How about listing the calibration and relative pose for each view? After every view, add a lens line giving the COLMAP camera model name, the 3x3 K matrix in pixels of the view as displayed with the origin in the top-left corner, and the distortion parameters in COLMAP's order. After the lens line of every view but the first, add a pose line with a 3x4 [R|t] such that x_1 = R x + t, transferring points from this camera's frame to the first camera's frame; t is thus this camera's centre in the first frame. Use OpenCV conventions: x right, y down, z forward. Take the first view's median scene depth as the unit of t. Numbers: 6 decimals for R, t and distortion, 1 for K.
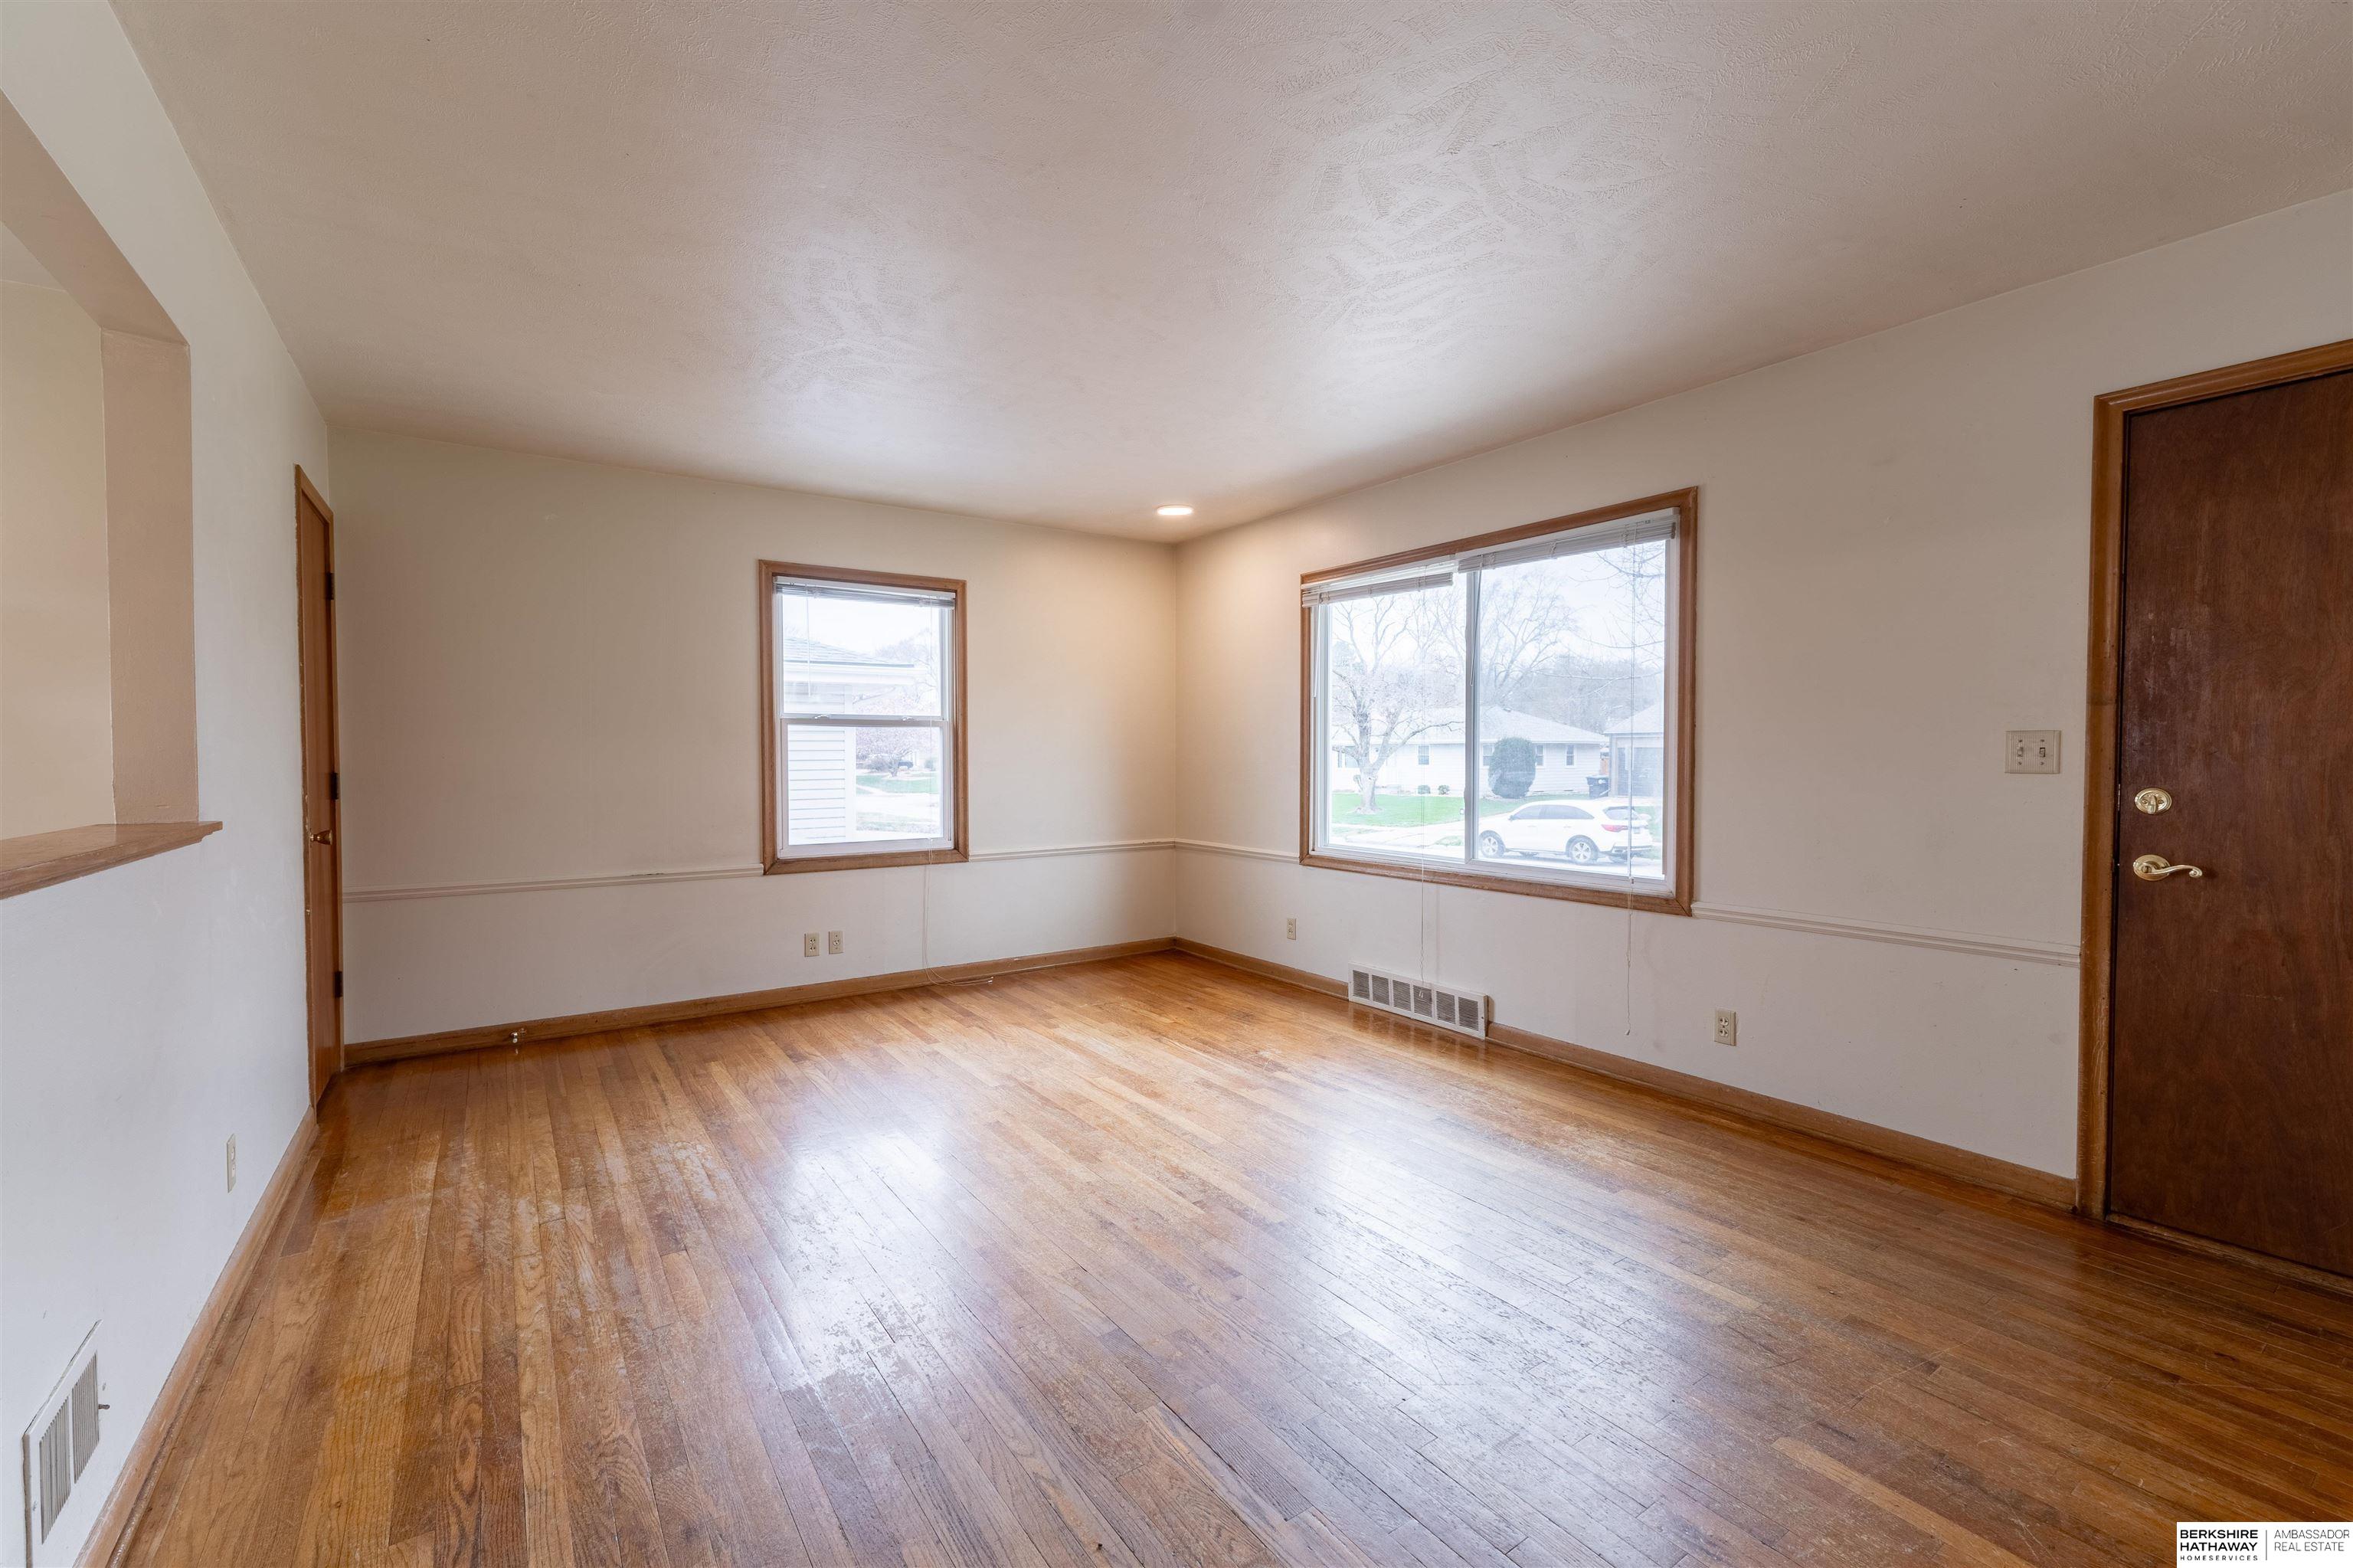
lens RADIAL K [[985.3, 0, 1166.7], [0, 985.3, 775.5], [0, 0, 1]] dist [0.002245, 0.000664]
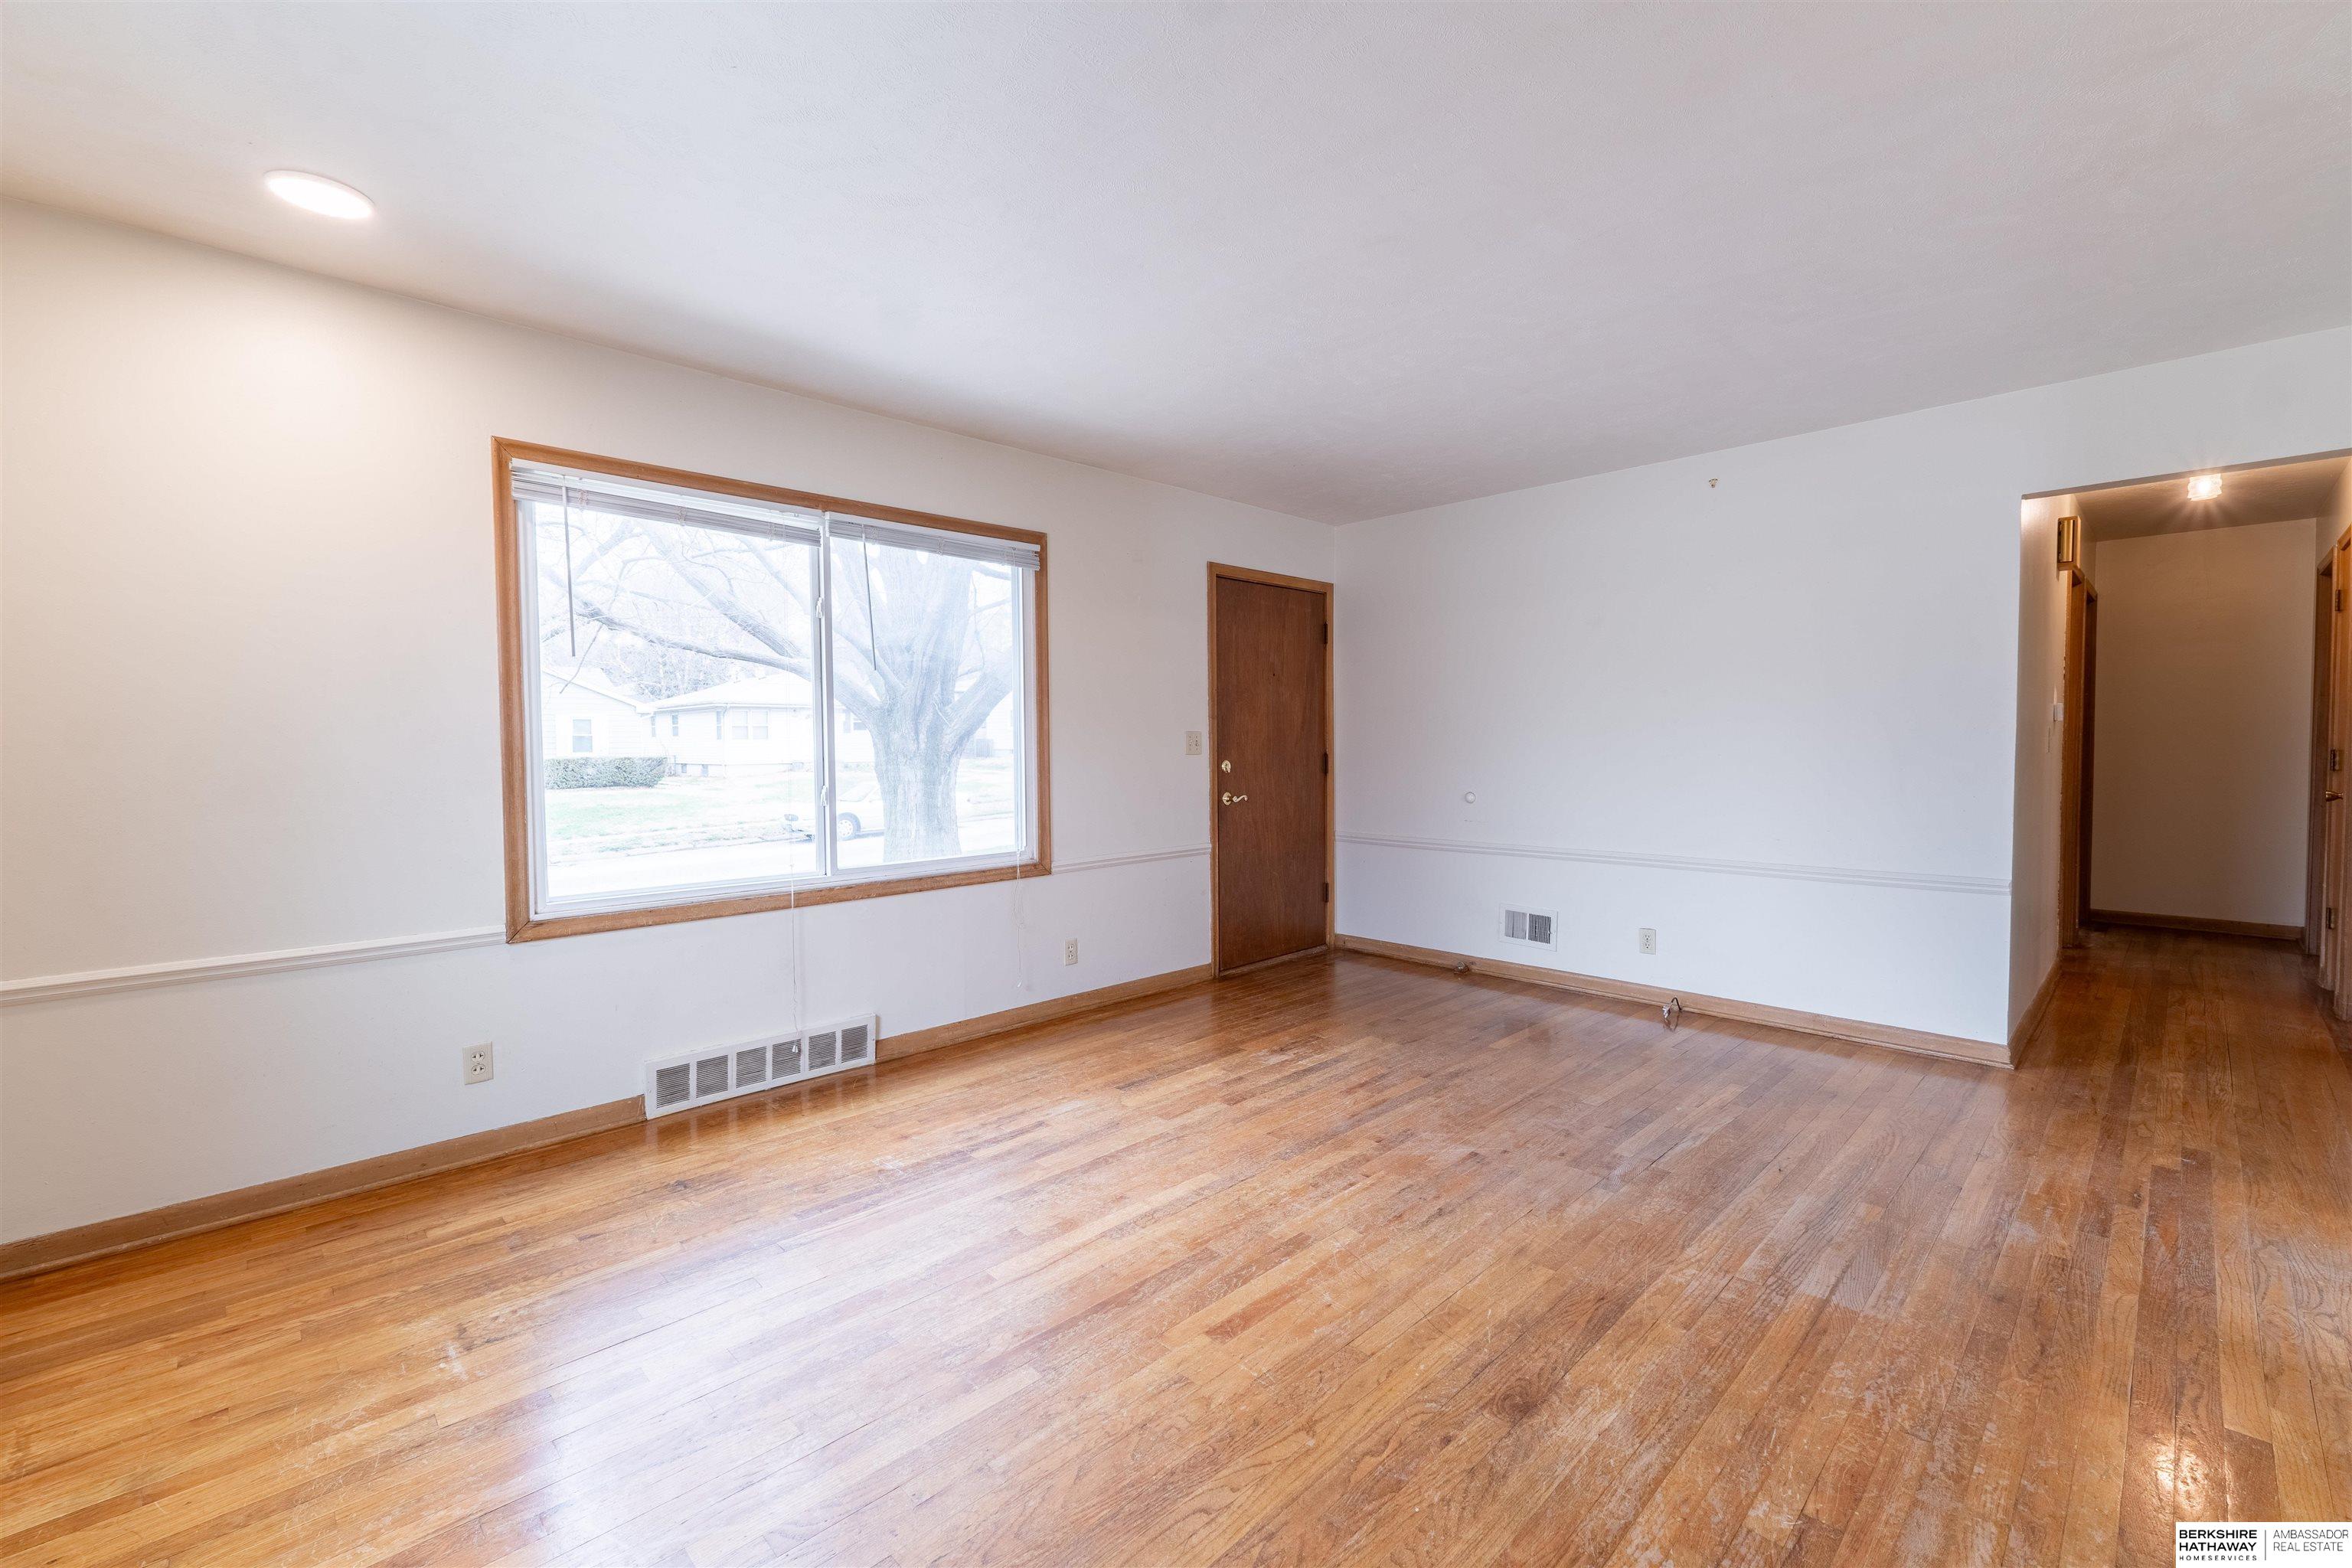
lens RADIAL K [[984.9, 0, 1166.2], [0, 984.9, 775.5], [0, 0, 1]] dist [0.002245, 0.000664]
pose [[-0.165634, -0.031919, 0.985671, -0.698247], [0.031130, 0.998809, 0.037576, -0.024928], [-0.985696, 0.036907, -0.164443, 1.006000]]
